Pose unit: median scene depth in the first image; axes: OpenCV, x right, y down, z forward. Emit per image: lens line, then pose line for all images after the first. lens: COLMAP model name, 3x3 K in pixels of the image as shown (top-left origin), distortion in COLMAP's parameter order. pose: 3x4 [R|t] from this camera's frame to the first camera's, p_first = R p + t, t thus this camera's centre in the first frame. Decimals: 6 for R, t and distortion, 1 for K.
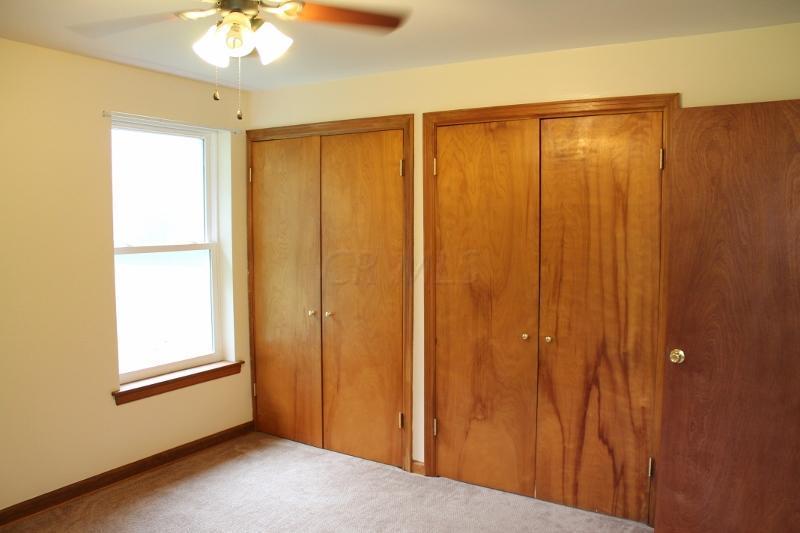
lens RADIAL K [[657.9, 0, 404.2], [0, 657.9, 279.4], [0, 0, 1]] dist [-0.161990, 0.138878]
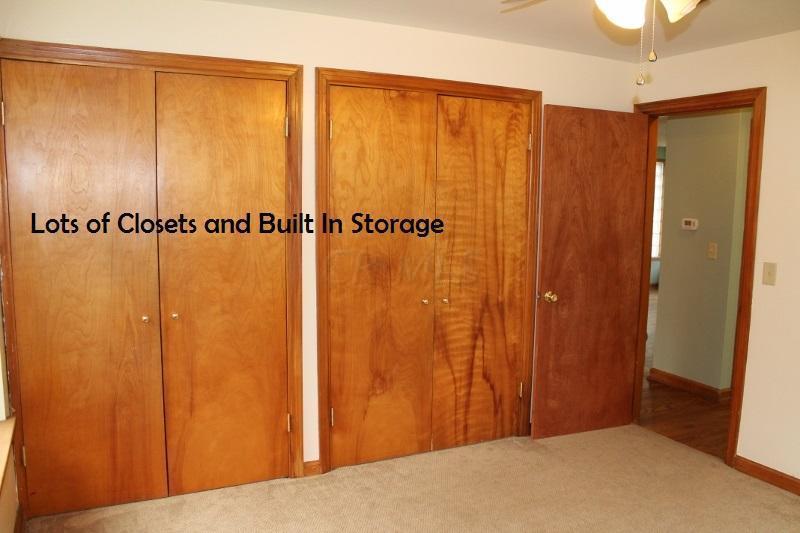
lens RADIAL K [[657.9, 0, 404.2], [0, 657.9, 279.4], [0, 0, 1]] dist [-0.161990, 0.138878]
pose [[0.519199, -0.108511, 0.847737, -0.691601], [0.064602, 0.994052, 0.087674, -0.041175], [-0.852209, 0.009246, 0.523121, 0.458780]]
